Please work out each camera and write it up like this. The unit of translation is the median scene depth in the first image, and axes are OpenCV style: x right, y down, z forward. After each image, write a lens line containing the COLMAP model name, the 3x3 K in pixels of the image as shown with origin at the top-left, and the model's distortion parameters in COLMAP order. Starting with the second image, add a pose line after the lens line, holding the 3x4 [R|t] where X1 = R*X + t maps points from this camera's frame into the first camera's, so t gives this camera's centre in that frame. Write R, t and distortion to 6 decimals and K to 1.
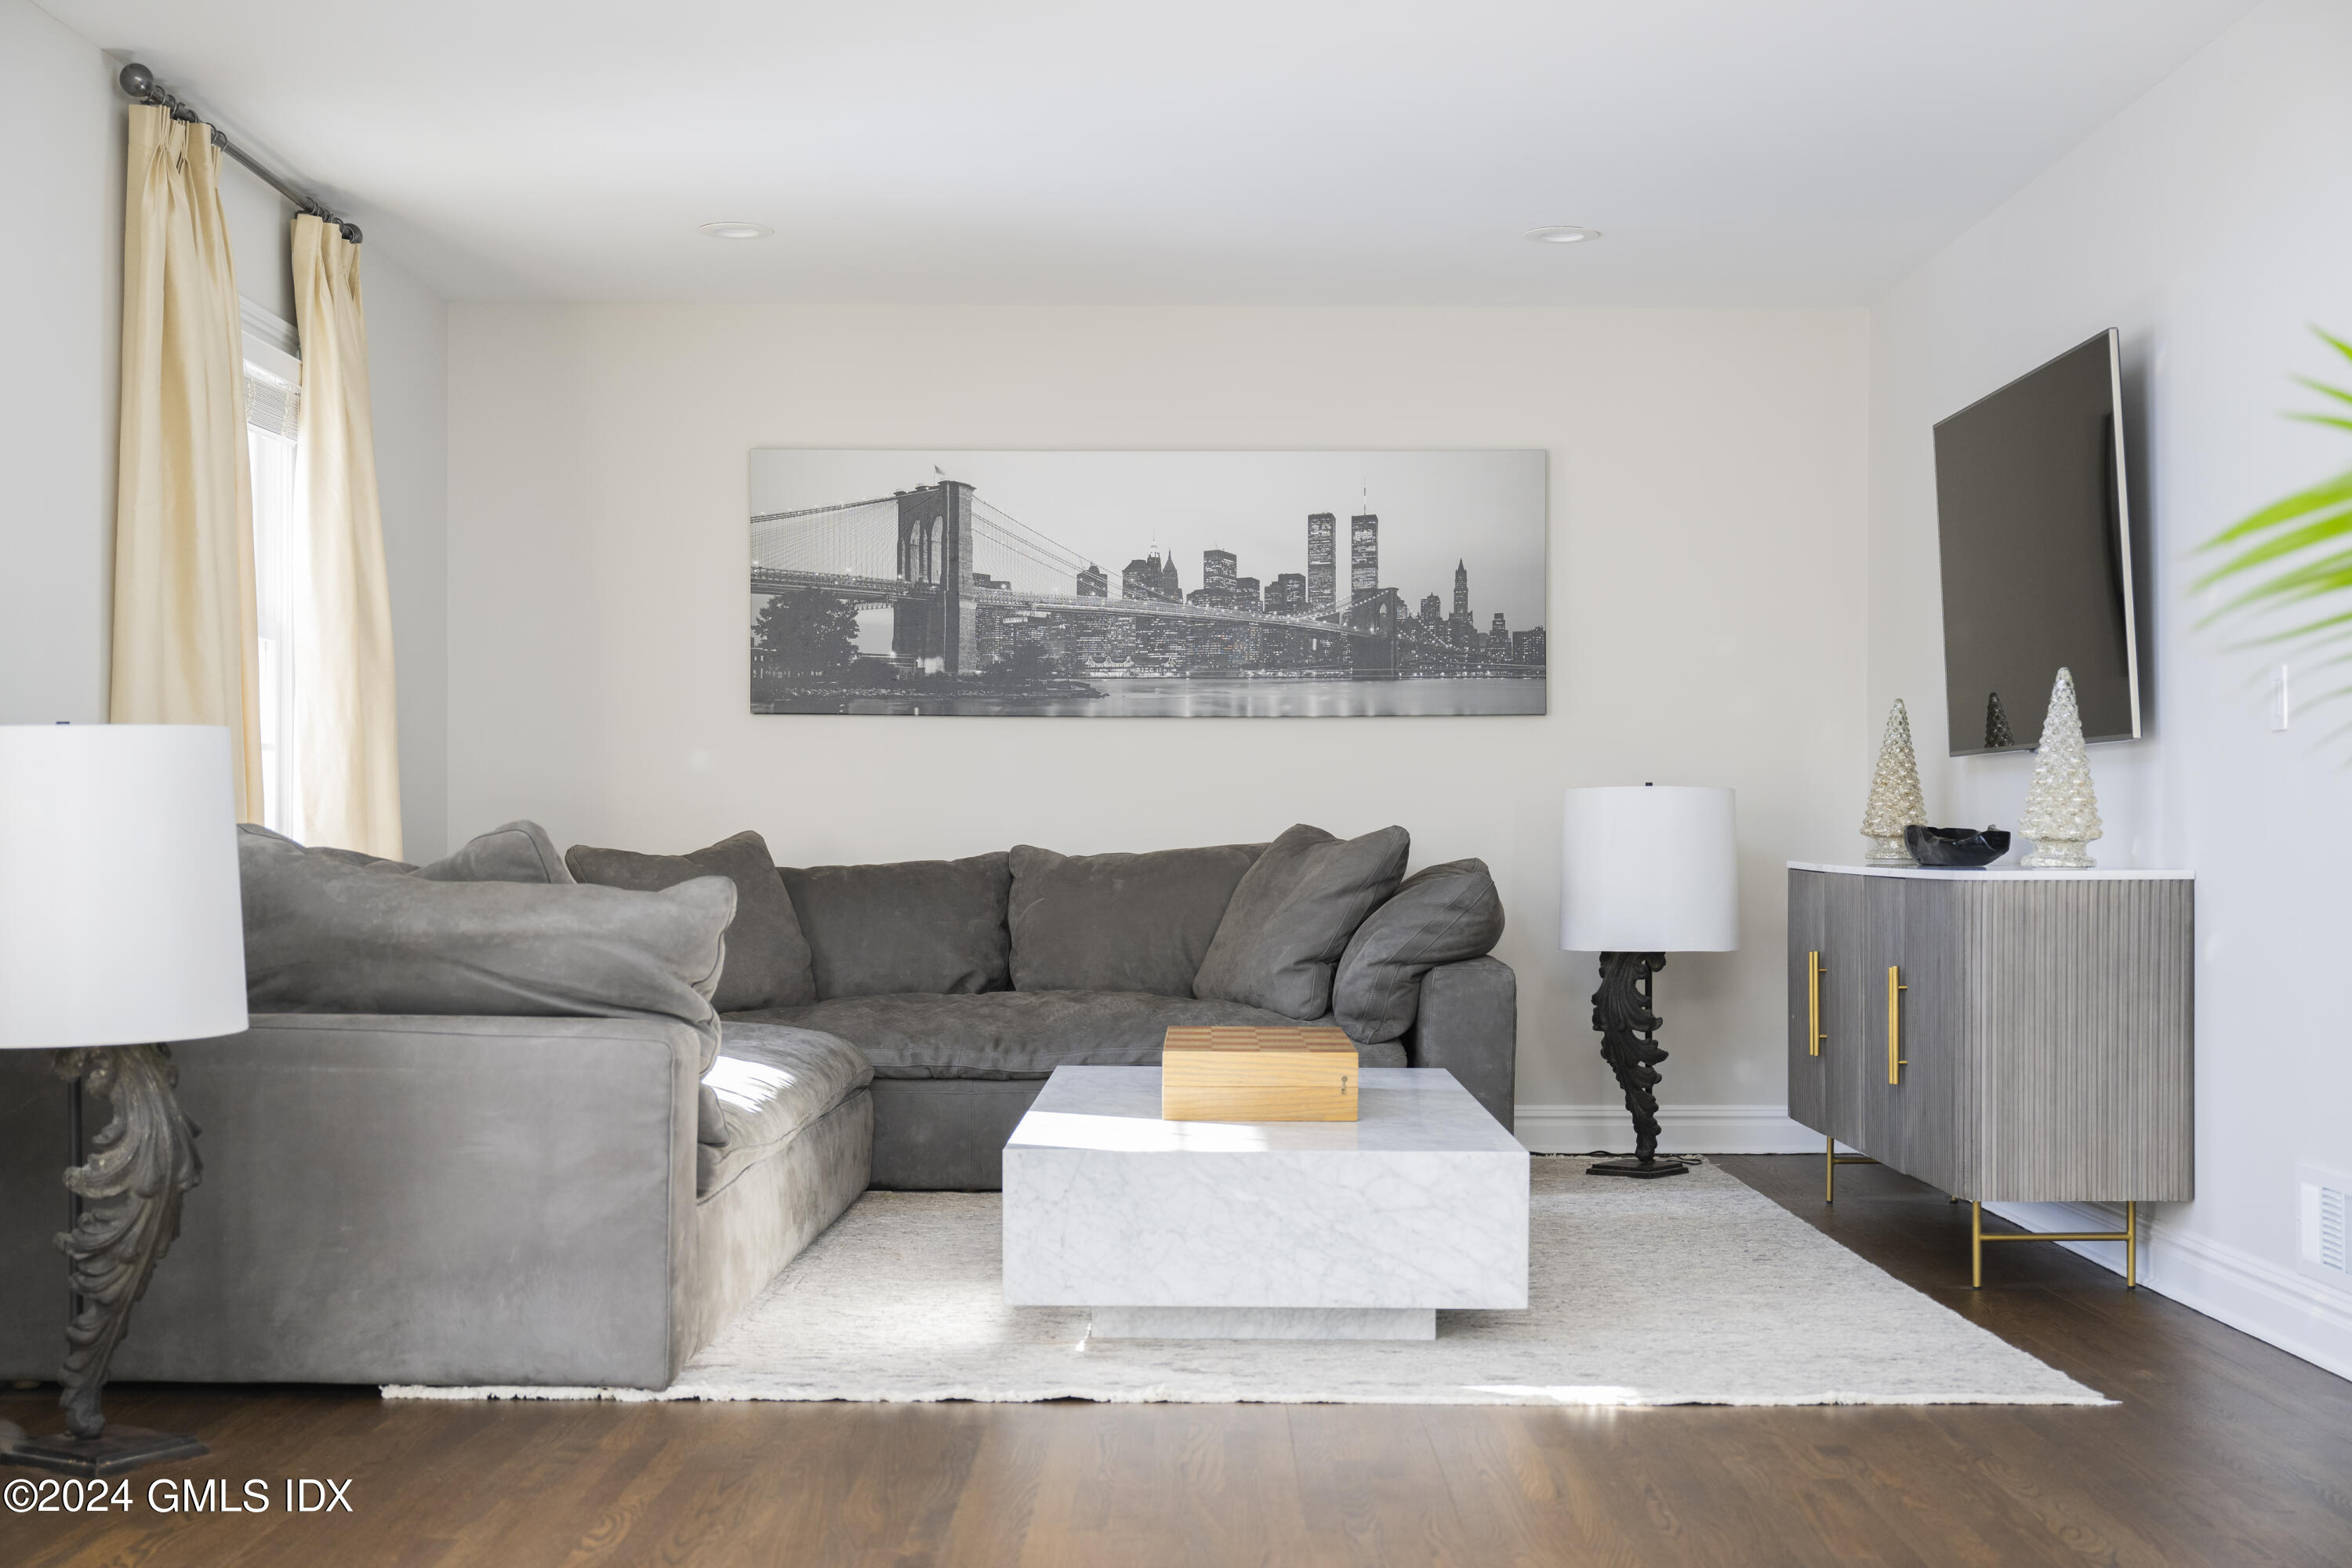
lens RADIAL K [[2996.8, 0, 1174.0], [0, 2996.8, 792.7], [0, 0, 1]] dist [-0.008031, 0.000000]
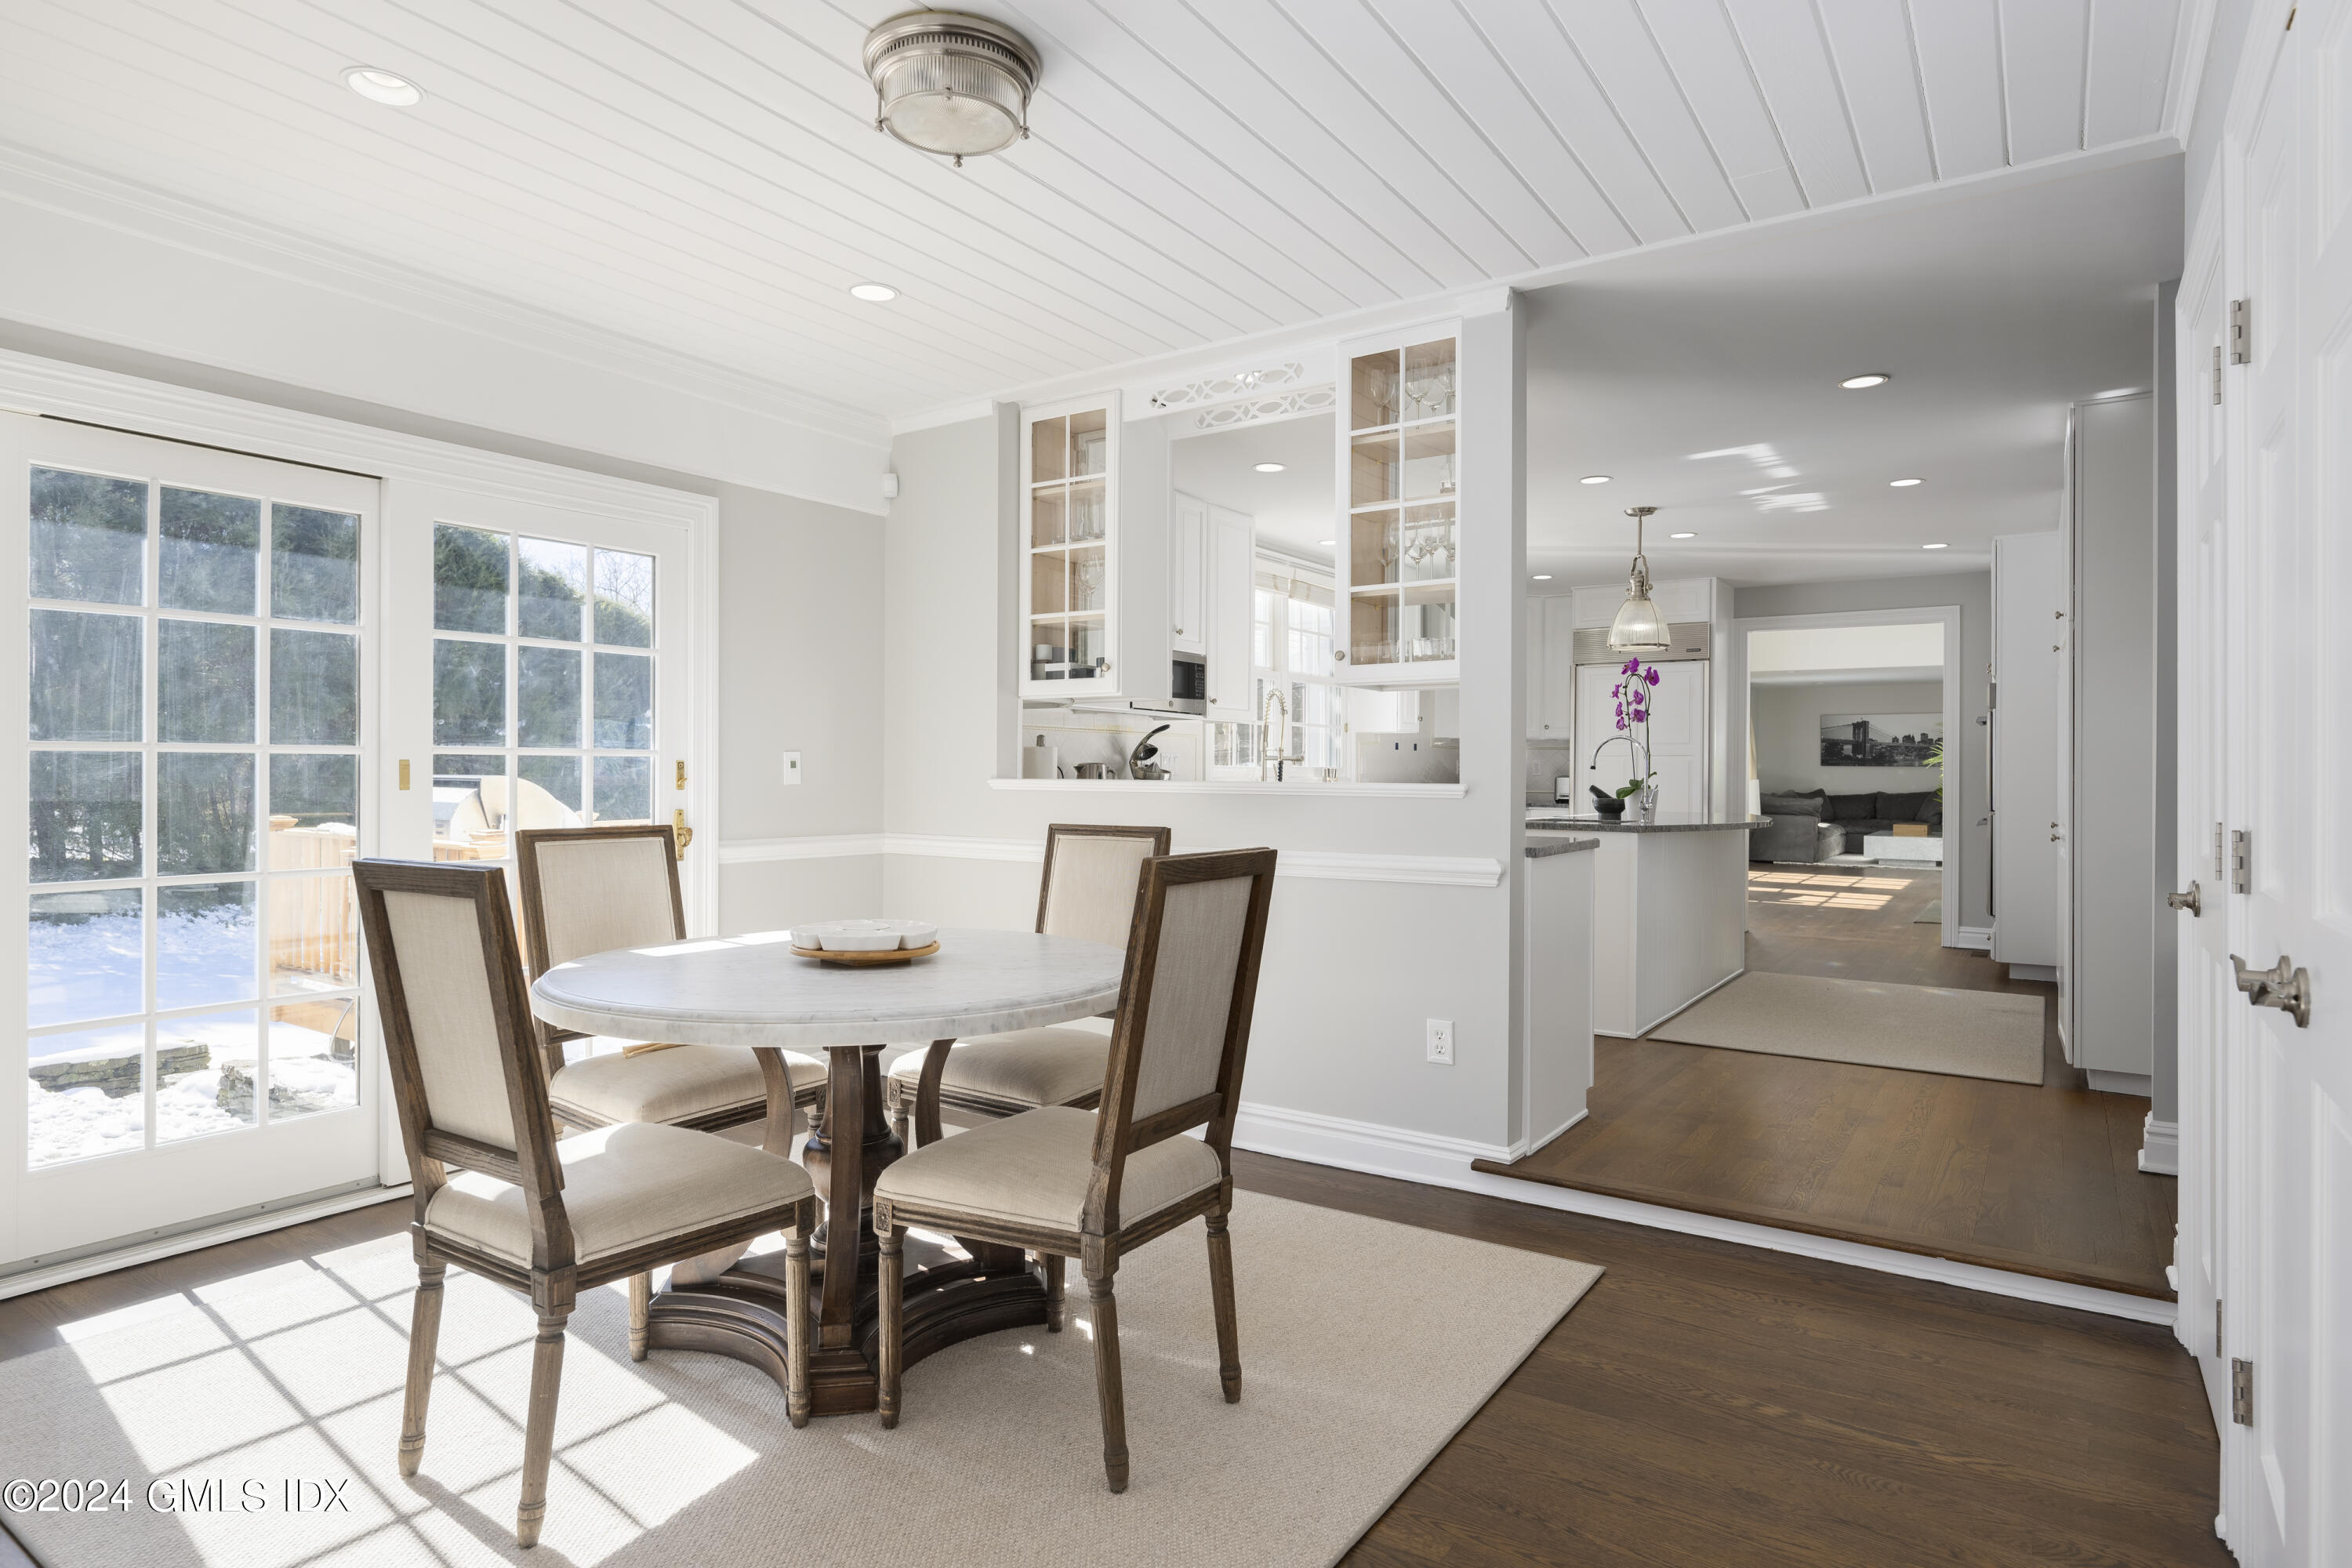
lens RADIAL K [[1271.9, 0, 1172.7], [0, 1271.9, 781.7], [0, 0, 1]] dist [-0.005315, -0.000570]
pose [[0.825622, 0.009634, -0.564141, 0.183059], [0.003519, 0.999747, 0.022223, -0.053648], [0.564212, -0.020333, 0.825379, -1.532778]]
